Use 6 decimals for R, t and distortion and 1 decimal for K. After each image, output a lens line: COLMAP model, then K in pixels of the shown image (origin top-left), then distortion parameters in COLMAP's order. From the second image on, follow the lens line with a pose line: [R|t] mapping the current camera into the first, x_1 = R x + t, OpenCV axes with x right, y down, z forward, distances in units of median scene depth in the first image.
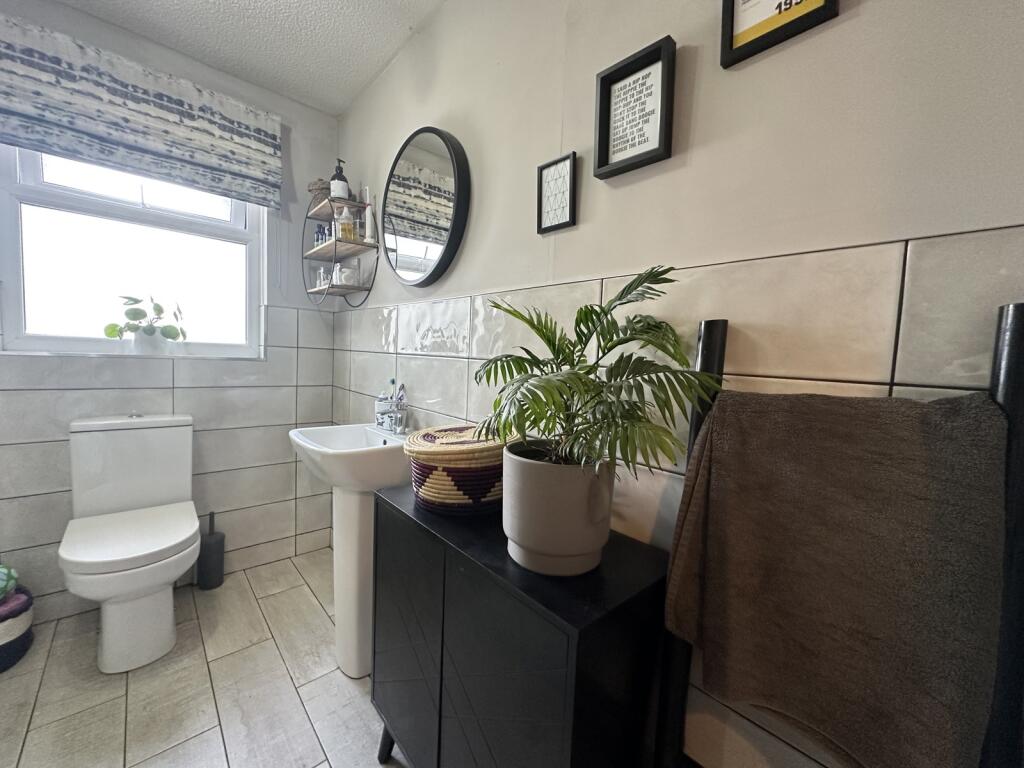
lens RADIAL K [[405.2, 0, 512.1], [0, 405.2, 385.0], [0, 0, 1]] dist [-0.000748, 0.000338]
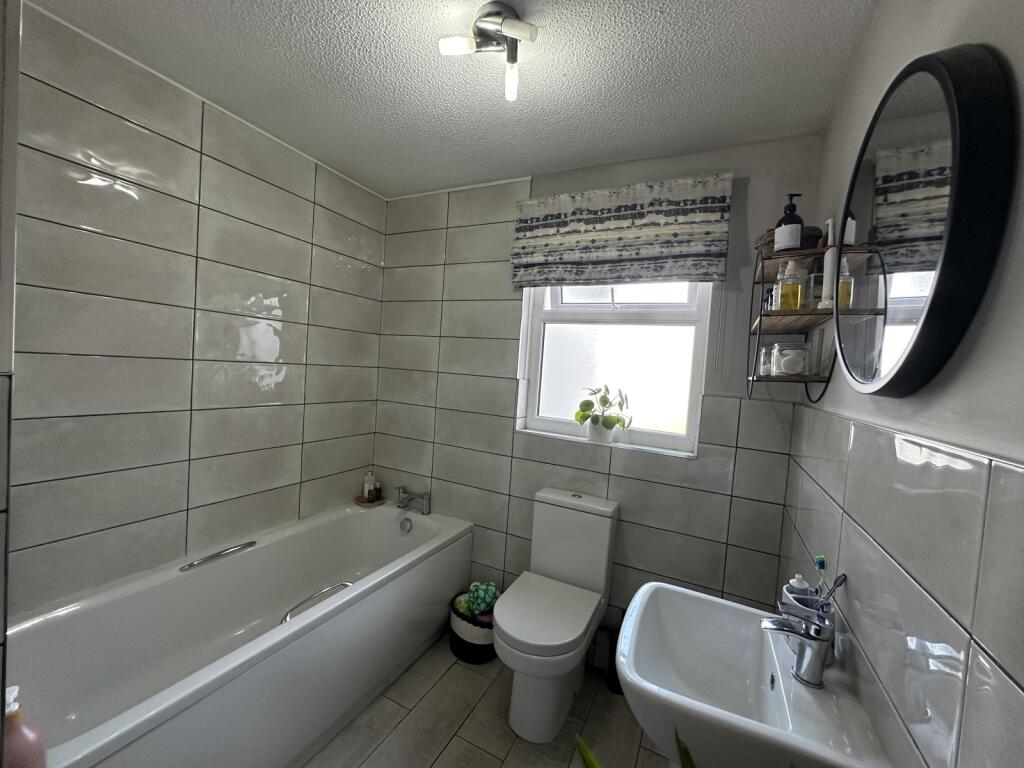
lens RADIAL K [[405.2, 0, 512.1], [0, 405.2, 385.0], [0, 0, 1]] dist [-0.000748, 0.000338]
pose [[0.364996, 0.006545, -0.930986, 0.035367], [-0.136372, 0.989565, -0.046508, -0.144928], [0.920967, 0.143936, 0.362080, 0.379378]]
